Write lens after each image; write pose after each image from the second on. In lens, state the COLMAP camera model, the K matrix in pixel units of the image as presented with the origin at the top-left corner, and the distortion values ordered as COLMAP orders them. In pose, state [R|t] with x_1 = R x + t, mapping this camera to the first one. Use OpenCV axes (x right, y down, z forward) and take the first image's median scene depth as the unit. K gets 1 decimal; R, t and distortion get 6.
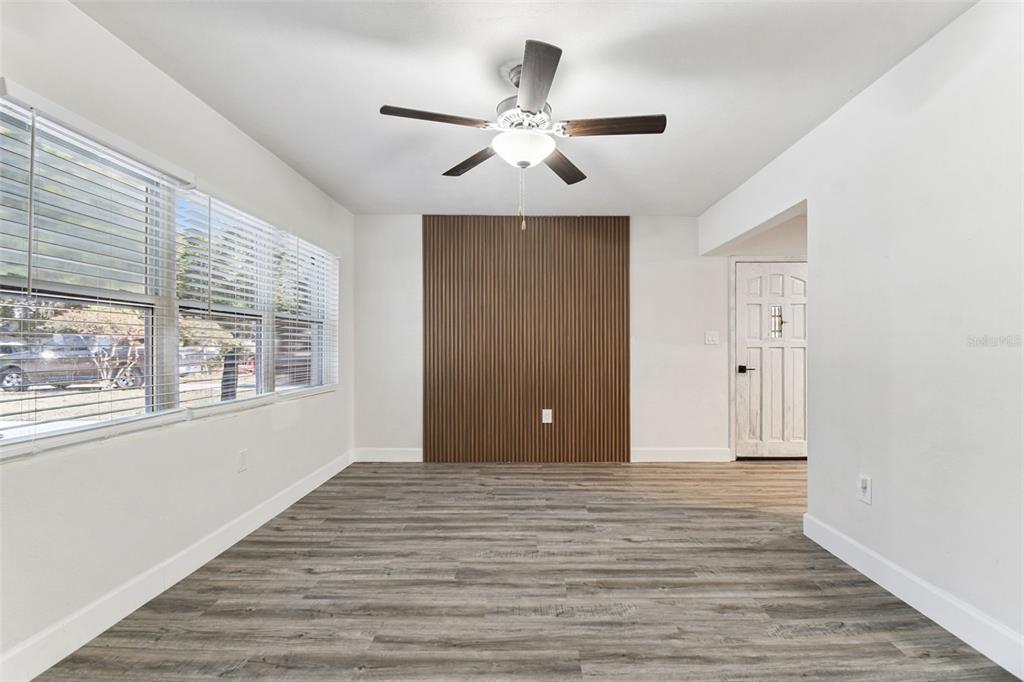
lens RADIAL K [[457.4, 0, 538.1], [0, 457.4, 344.9], [0, 0, 1]] dist [0.017082, -0.015128]
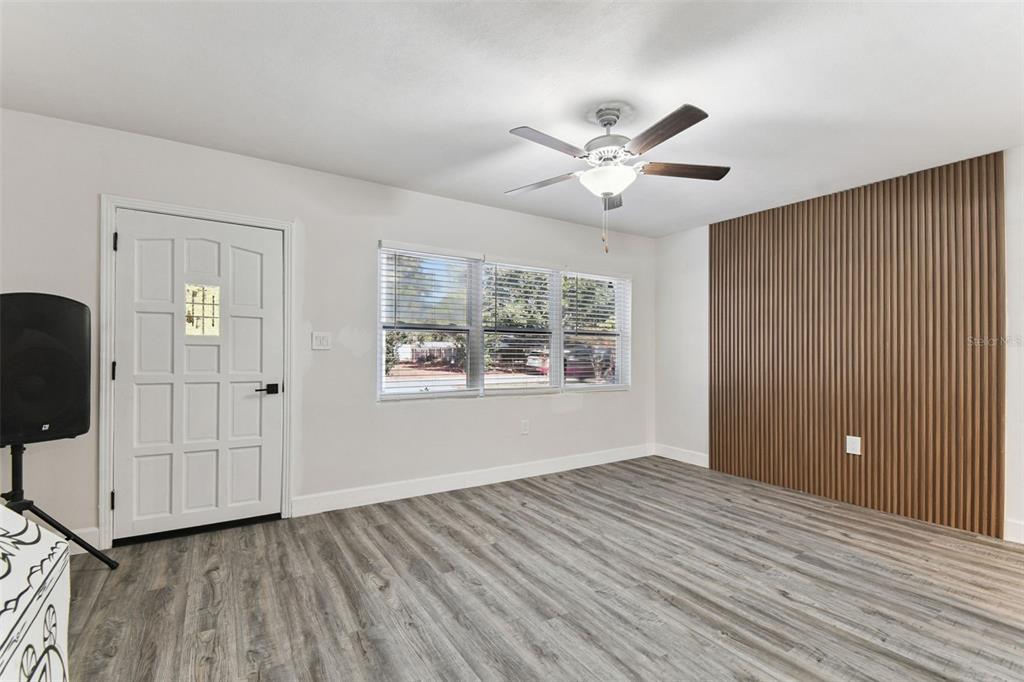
lens RADIAL K [[457.4, 0, 513.7], [0, 457.4, 348.3], [0, 0, 1]] dist [0.017082, -0.015128]
pose [[0.526576, -0.004653, -0.850115, 0.617837], [-0.003716, 0.999963, -0.007775, -0.000663], [0.850120, 0.007254, 0.526539, 0.155615]]
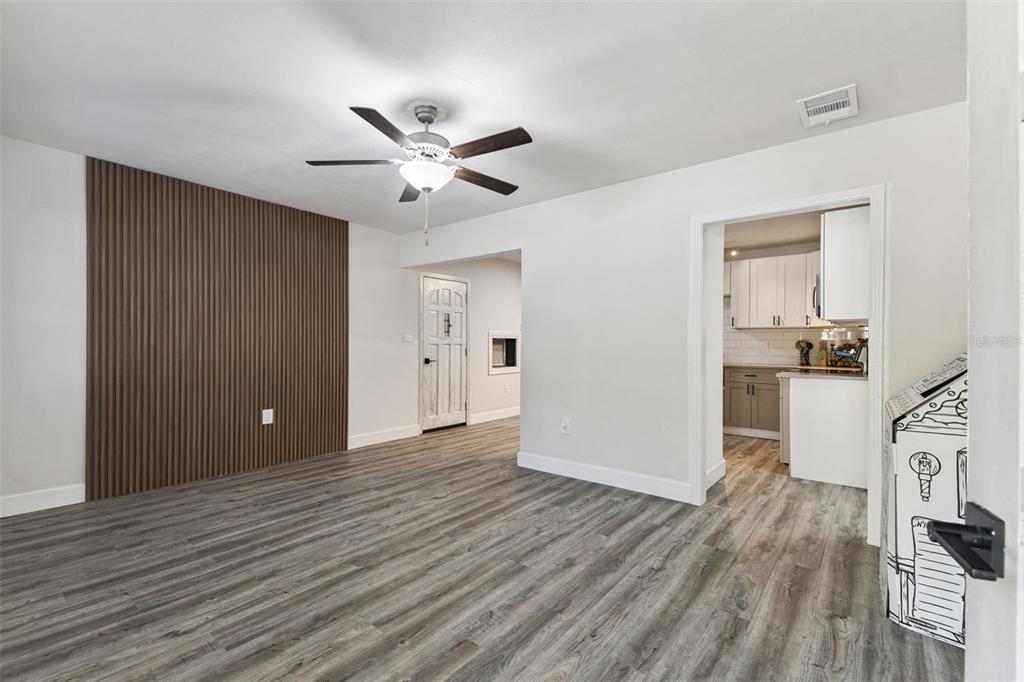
lens RADIAL K [[441.3, 0, 498.3], [0, 441.3, 336.1], [0, 0, 1]] dist [0.019126, -0.003684]
pose [[0.648978, 0.018855, 0.760573, -0.594938], [-0.009926, 0.999818, -0.016316, 0.003059], [-0.760742, 0.003039, 0.649047, 0.088694]]
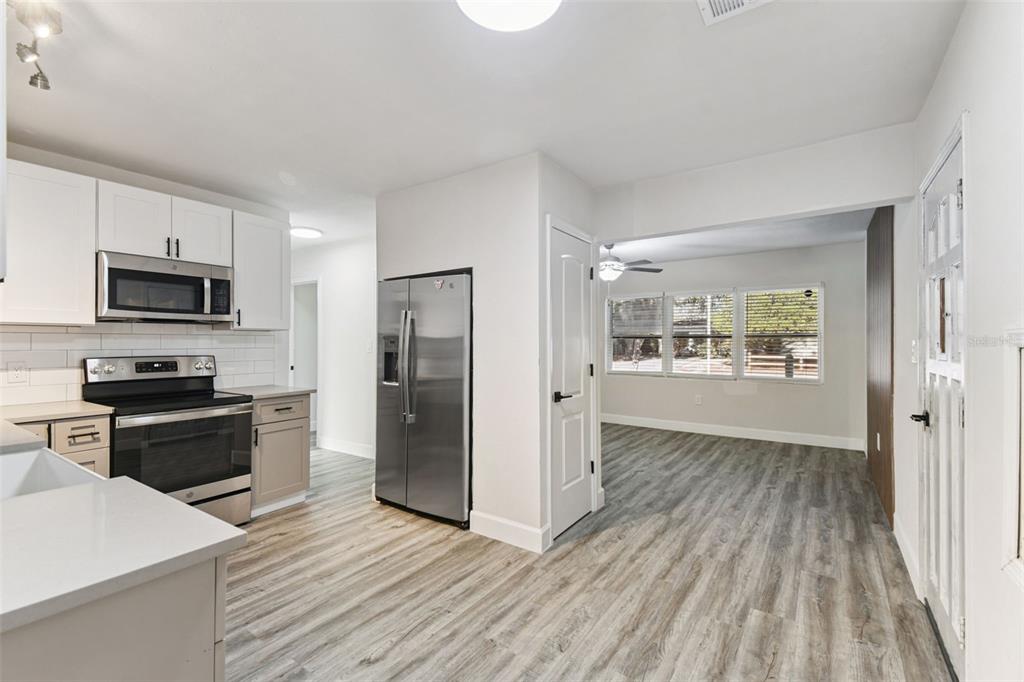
lens RADIAL K [[456.5, 0, 495.8], [0, 456.5, 337.4], [0, 0, 1]] dist [-0.004715, -0.002151]
pose [[-0.600821, -0.008176, -0.799341, 1.773964], [0.000873, 0.999940, -0.010884, -0.040072], [0.799383, -0.007237, -0.600778, 1.522700]]
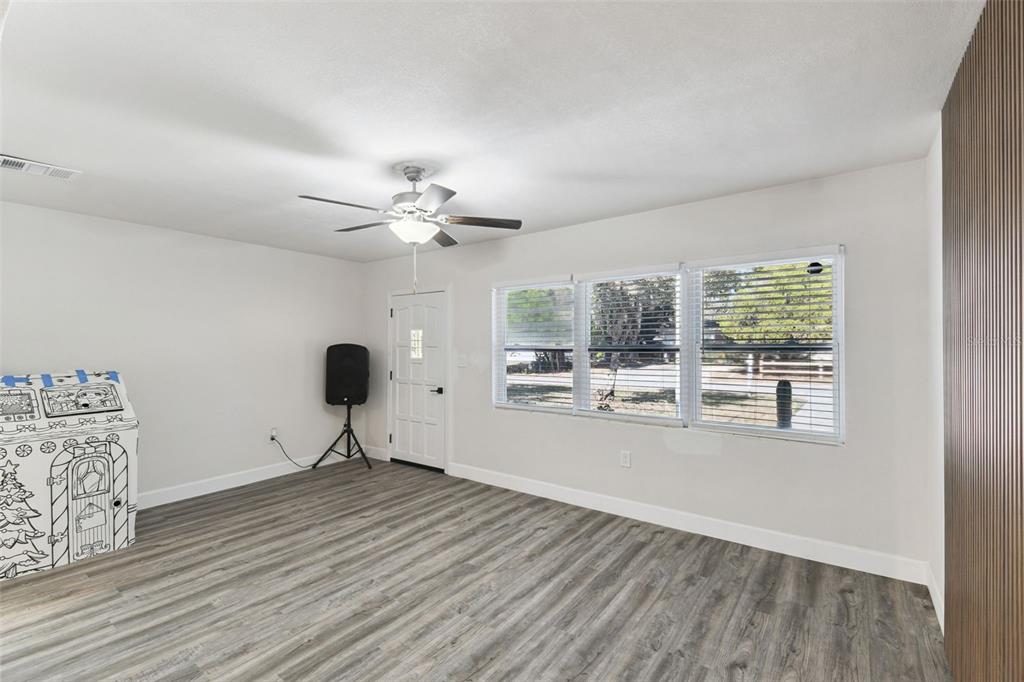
lens RADIAL K [[457.4, 0, 512.9], [0, 457.4, 343.3], [0, 0, 1]] dist [0.017082, -0.015128]
pose [[-0.603666, -0.002472, -0.797234, 0.615303], [0.002832, 0.999982, -0.005245, -0.081830], [0.797232, -0.005424, -0.603648, 1.501887]]
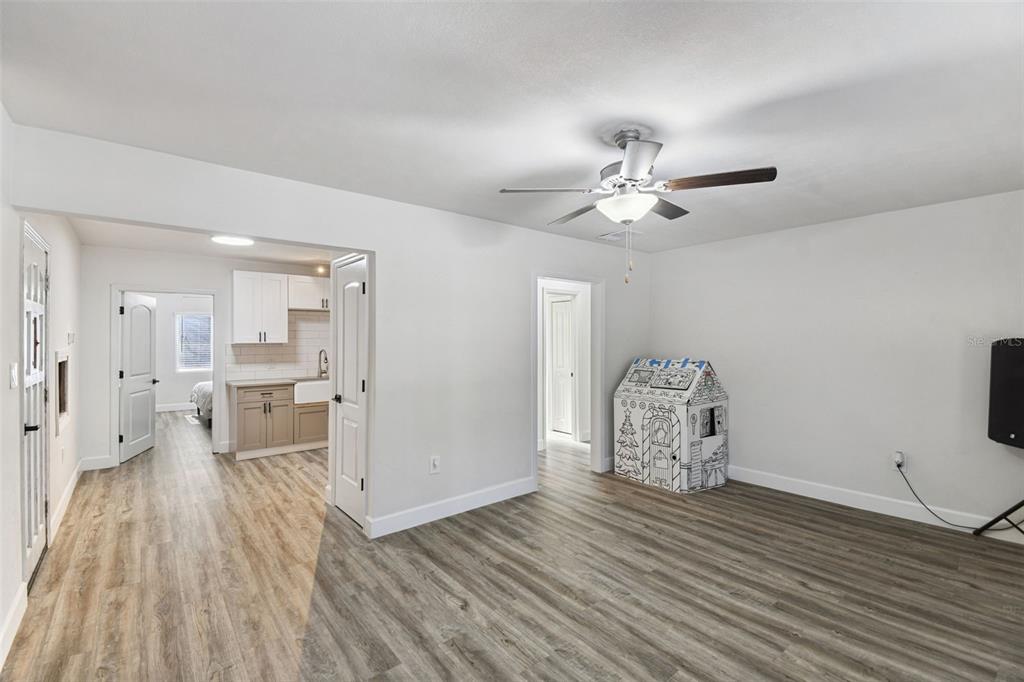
lens RADIAL K [[457.4, 0, 494.3], [0, 457.4, 337.7], [0, 0, 1]] dist [0.017082, -0.015128]
pose [[-0.592970, -0.001326, 0.805223, -0.539267], [-0.000264, 0.999999, 0.001453, -0.098042], [-0.805224, 0.000649, -0.592970, 1.433691]]
